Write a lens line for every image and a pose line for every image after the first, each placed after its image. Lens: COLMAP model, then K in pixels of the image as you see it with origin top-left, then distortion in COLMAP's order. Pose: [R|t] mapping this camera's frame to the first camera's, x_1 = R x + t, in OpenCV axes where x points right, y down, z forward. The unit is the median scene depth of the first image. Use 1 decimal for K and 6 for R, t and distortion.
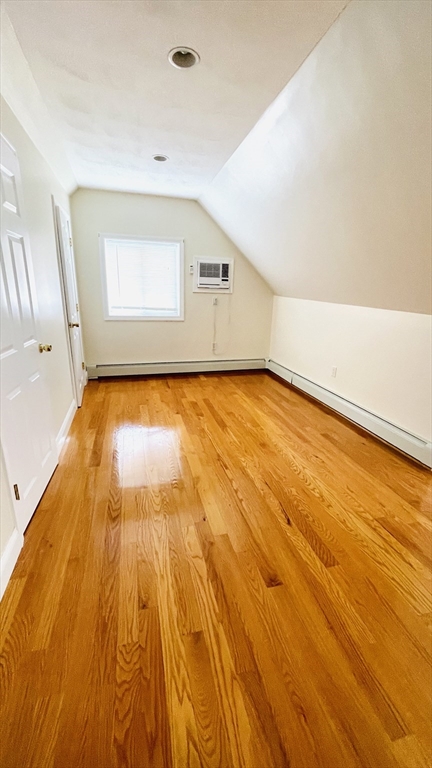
lens RADIAL K [[305.5, 0, 218.0], [0, 305.5, 379.0], [0, 0, 1]] dist [-0.010748, 0.000221]
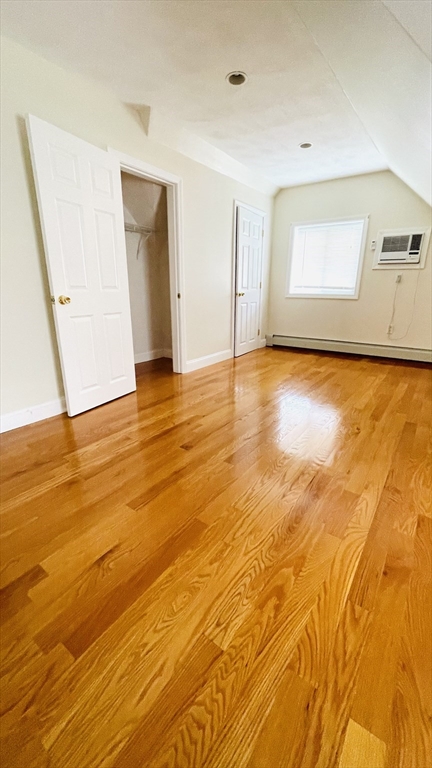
lens RADIAL K [[305.5, 0, 218.0], [0, 305.5, 379.0], [0, 0, 1]] dist [-0.010748, 0.000221]
pose [[0.636138, 0.197066, -0.745985, 0.408187], [-0.204092, 0.975373, 0.083624, 0.071110], [0.744093, 0.099053, 0.660692, 0.051843]]
